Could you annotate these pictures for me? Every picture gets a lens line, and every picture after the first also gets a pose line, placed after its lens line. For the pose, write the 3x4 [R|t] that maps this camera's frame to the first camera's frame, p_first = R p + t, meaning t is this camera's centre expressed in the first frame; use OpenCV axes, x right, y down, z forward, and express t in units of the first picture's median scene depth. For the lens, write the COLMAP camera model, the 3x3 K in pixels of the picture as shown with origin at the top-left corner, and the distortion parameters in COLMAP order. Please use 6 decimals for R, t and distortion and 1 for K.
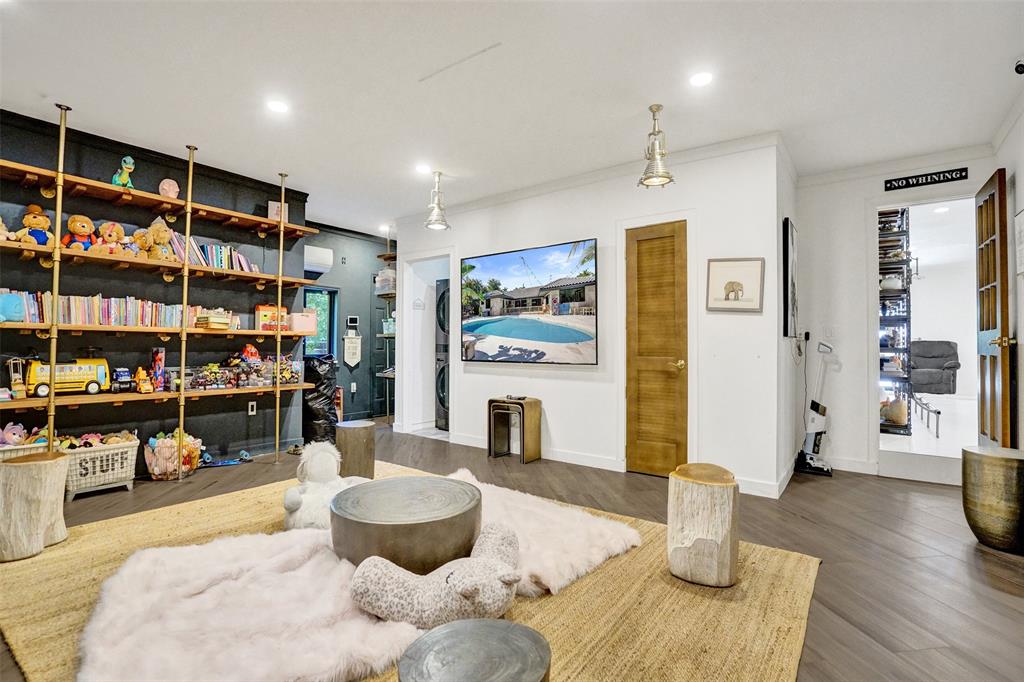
lens RADIAL K [[481.3, 0, 511.8], [0, 481.3, 336.0], [0, 0, 1]] dist [-0.000524, -0.000238]
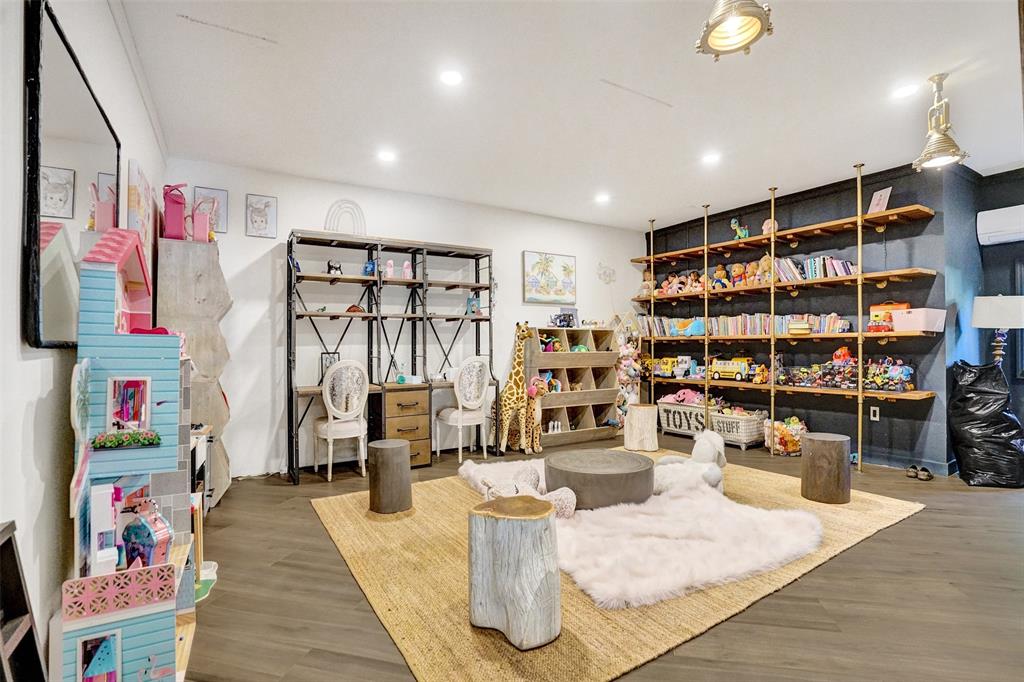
lens RADIAL K [[471.4, 0, 510.8], [0, 471.4, 349.1], [0, 0, 1]] dist [-0.055671, 0.022045]
pose [[-0.323986, -0.003447, -0.946056, 0.675995], [0.019452, 0.999758, -0.010304, 0.020355], [0.945862, -0.021741, -0.323840, 0.741926]]
